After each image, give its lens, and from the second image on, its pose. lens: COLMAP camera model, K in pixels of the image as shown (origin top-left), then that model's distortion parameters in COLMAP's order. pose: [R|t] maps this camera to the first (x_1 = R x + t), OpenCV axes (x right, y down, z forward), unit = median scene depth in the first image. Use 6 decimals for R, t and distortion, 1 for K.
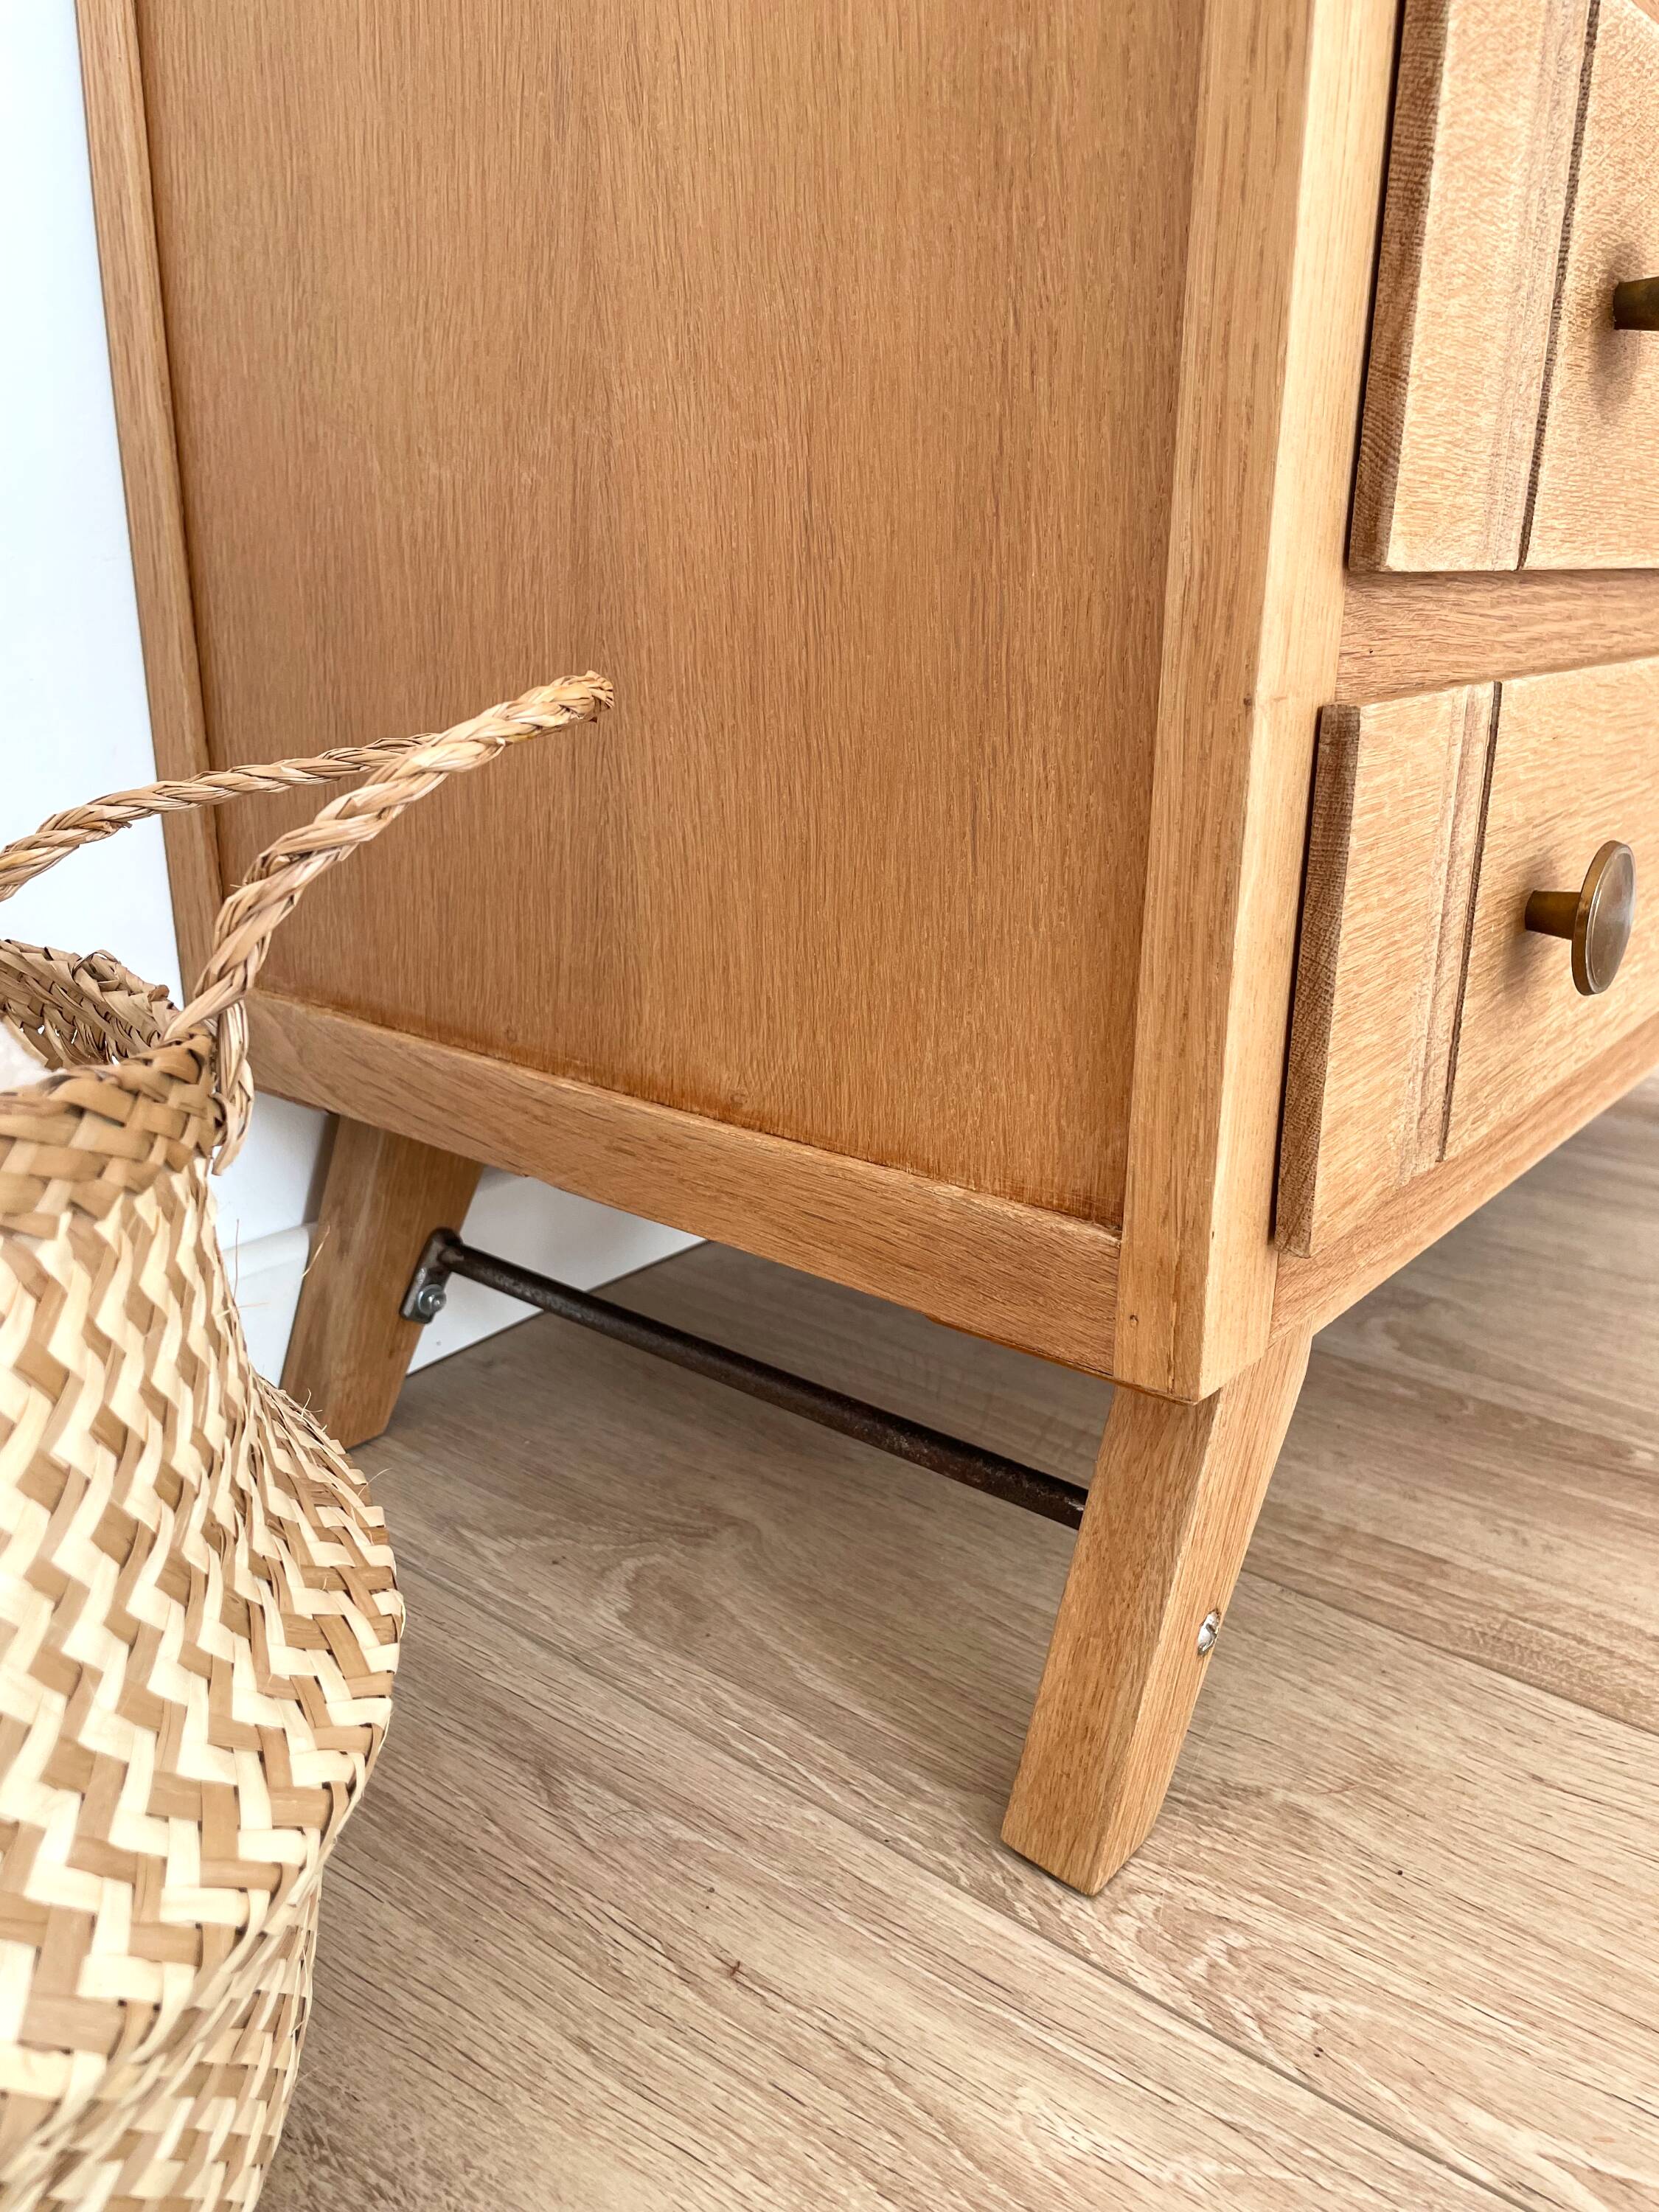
lens RADIAL K [[1697.7, 0, 832.3], [0, 1697.7, 1095.6], [0, 0, 1]] dist [0.090299, -0.142924]
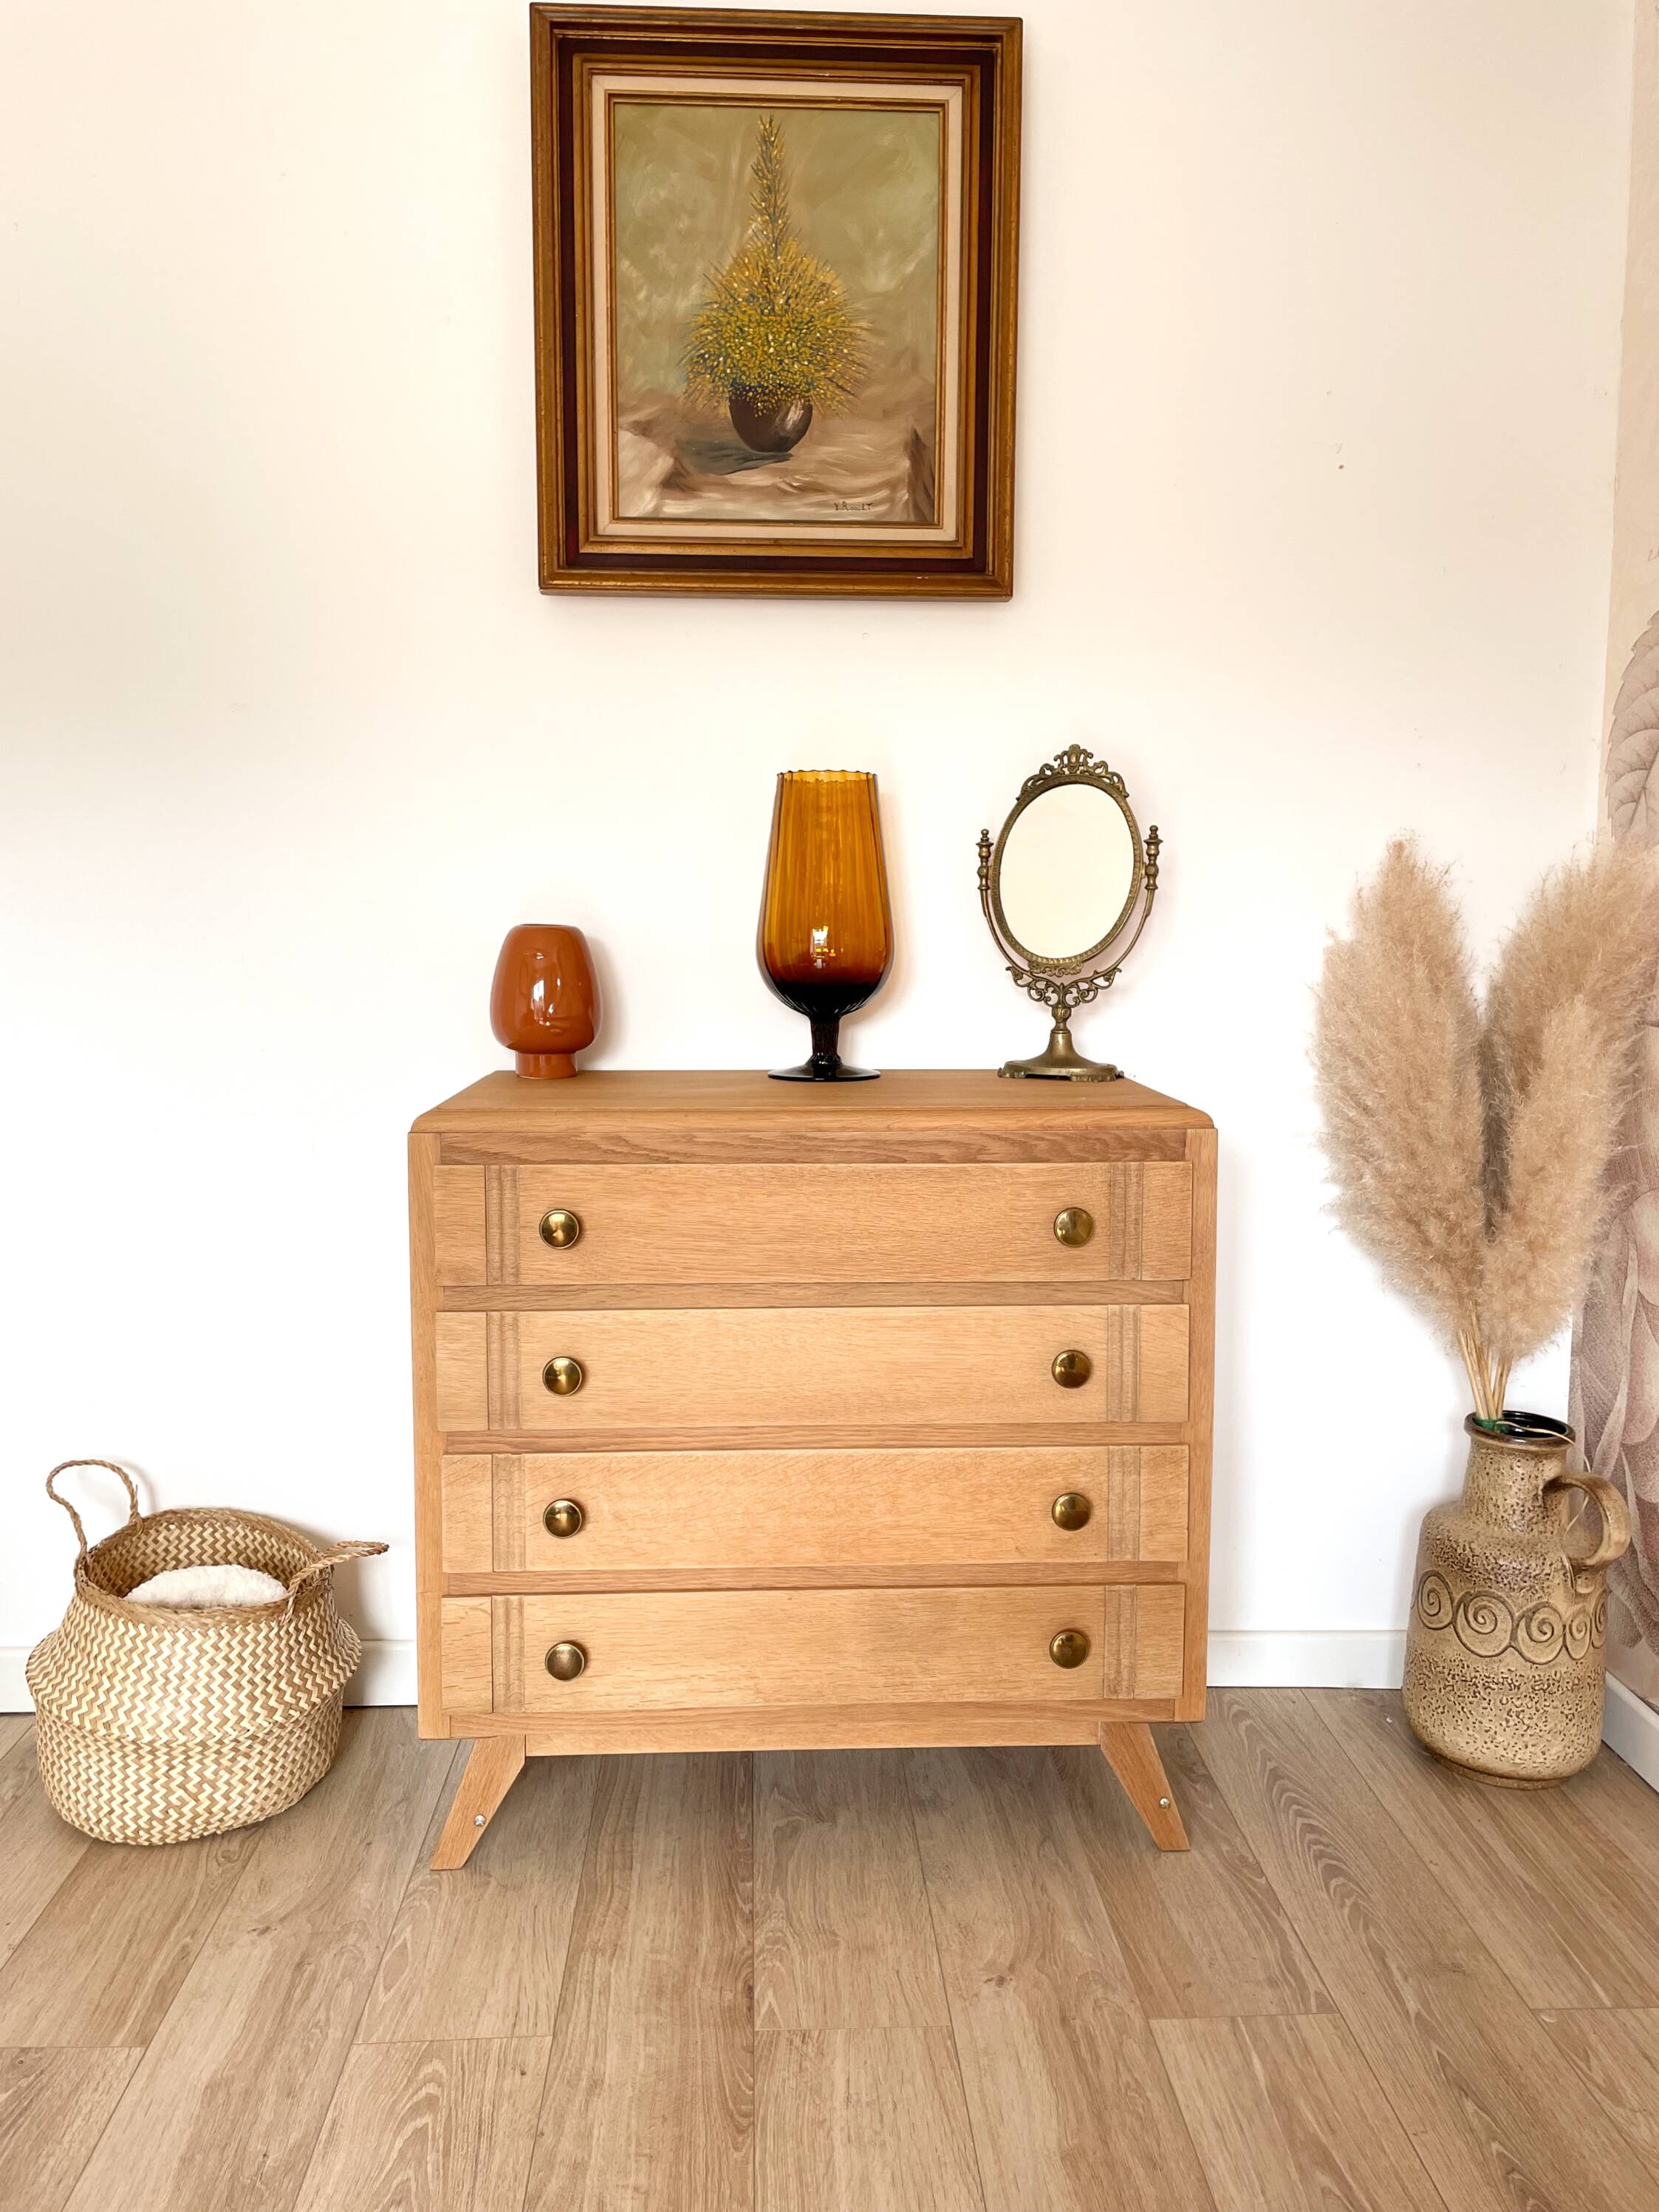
lens RADIAL K [[1676.3, 0, 832.3], [0, 1676.3, 1081.7], [0, 0, 1]] dist [0.090936, -0.126949]
pose [[0.670712, 0.068760, -0.738524, 3.648976], [-0.225479, 0.967473, -0.114699, -1.086693], [0.706615, 0.243452, 0.664400, -1.446108]]
